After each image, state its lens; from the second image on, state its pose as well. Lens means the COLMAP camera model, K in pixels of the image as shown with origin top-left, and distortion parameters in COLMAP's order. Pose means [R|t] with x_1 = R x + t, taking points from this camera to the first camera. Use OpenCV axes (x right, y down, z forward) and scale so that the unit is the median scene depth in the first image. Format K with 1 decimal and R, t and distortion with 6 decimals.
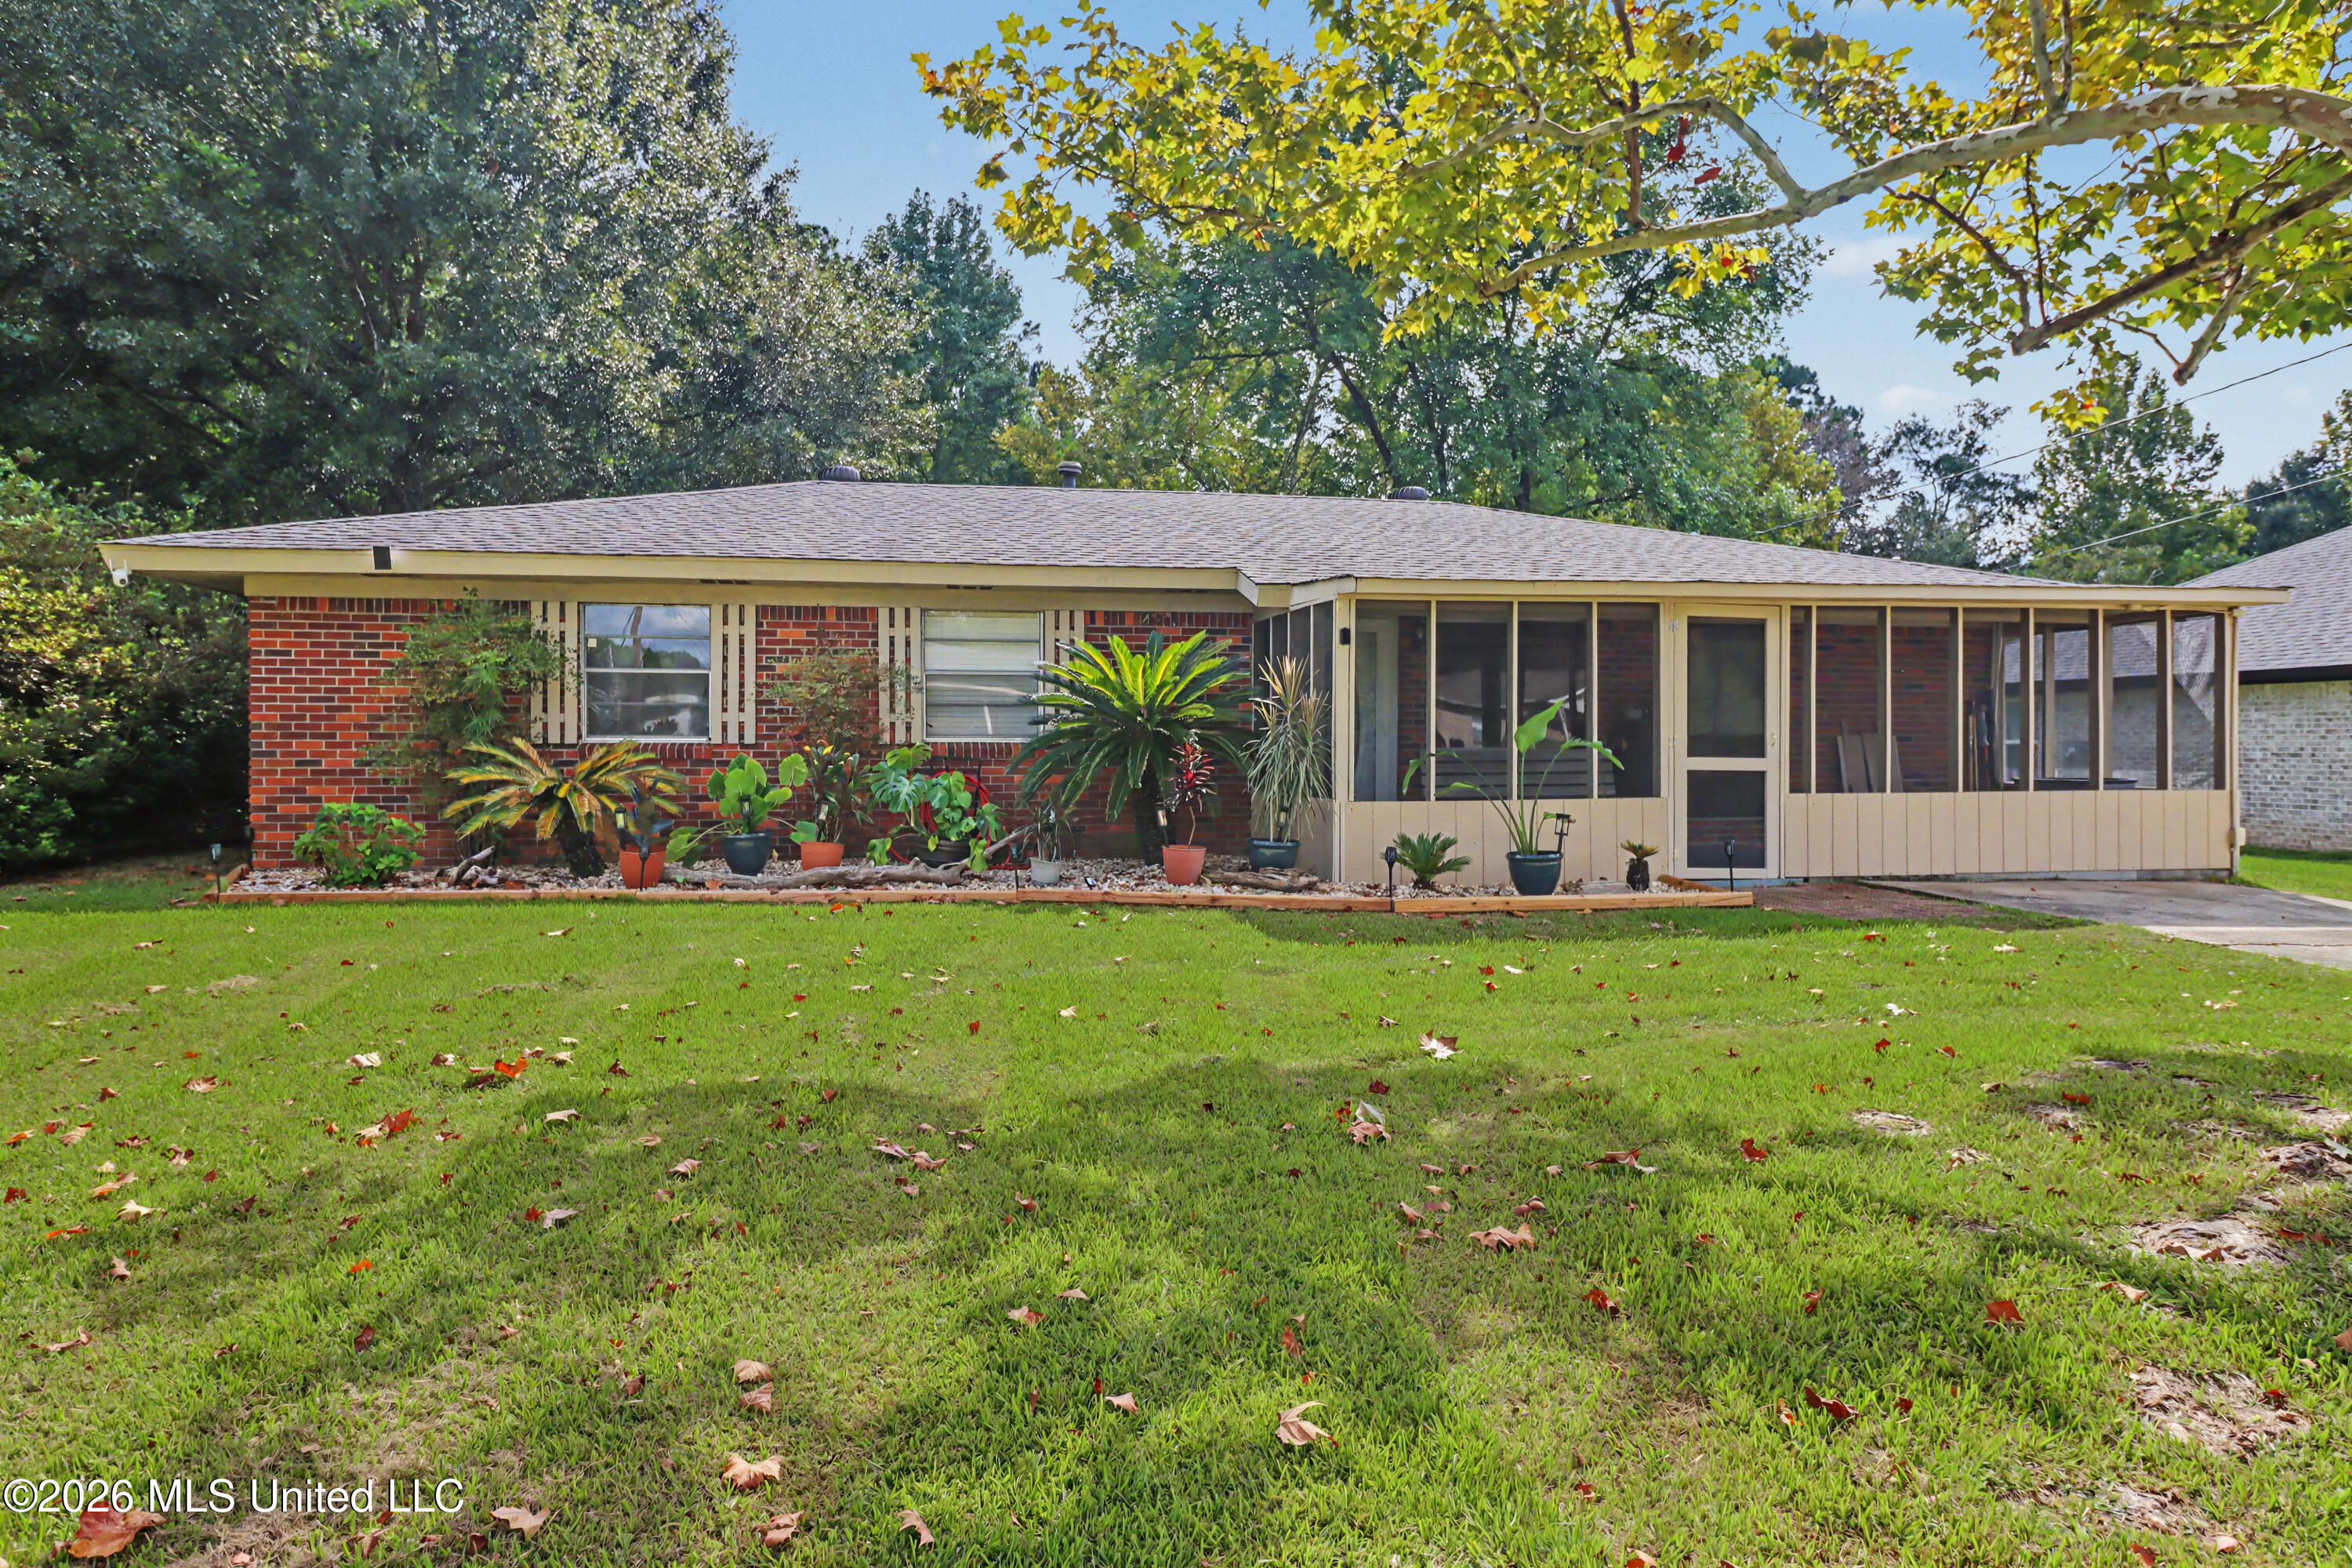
lens RADIAL K [[1418.3, 0, 1167.1], [0, 1418.3, 796.0], [0, 0, 1]] dist [-0.007303, 0.003051]
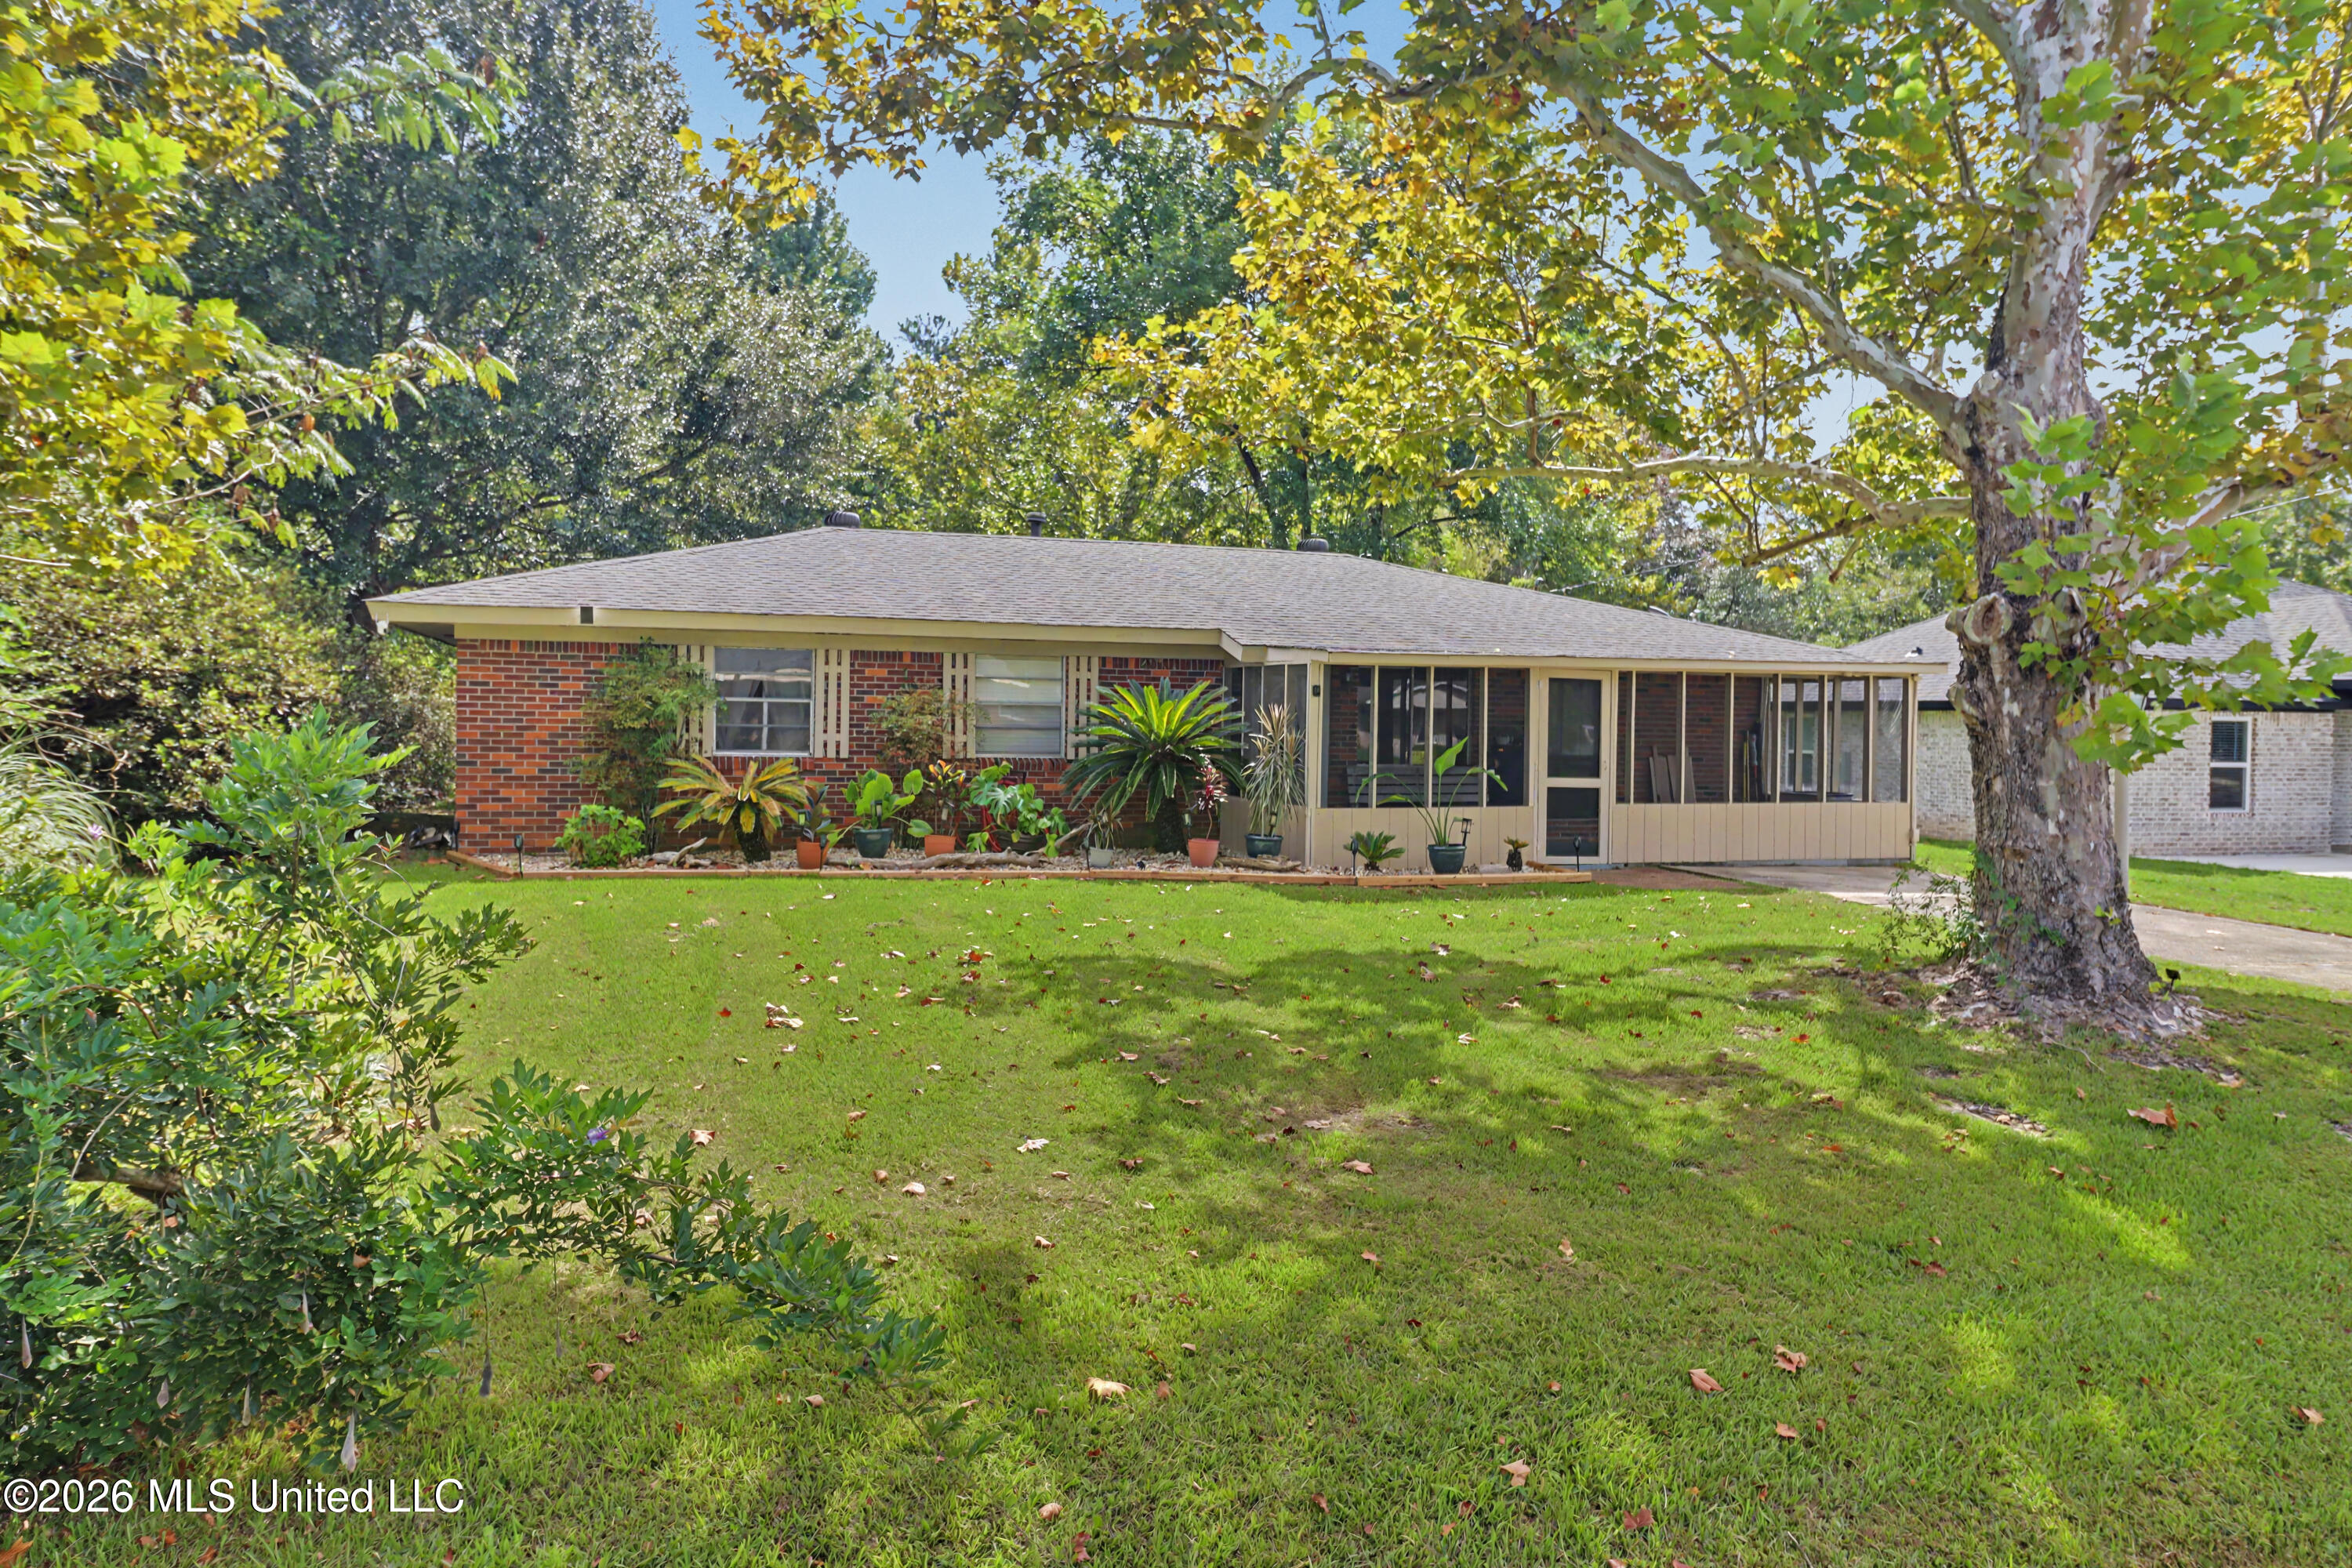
lens RADIAL K [[1541.7, 0, 1171.5], [0, 1541.7, 779.4], [0, 0, 1]] dist [-0.039013, -0.001103]
pose [[0.991640, 0.009006, 0.128721, -0.200406], [-0.008500, 0.999954, -0.004475, -0.015573], [-0.128755, 0.003344, 0.991671, -0.469262]]
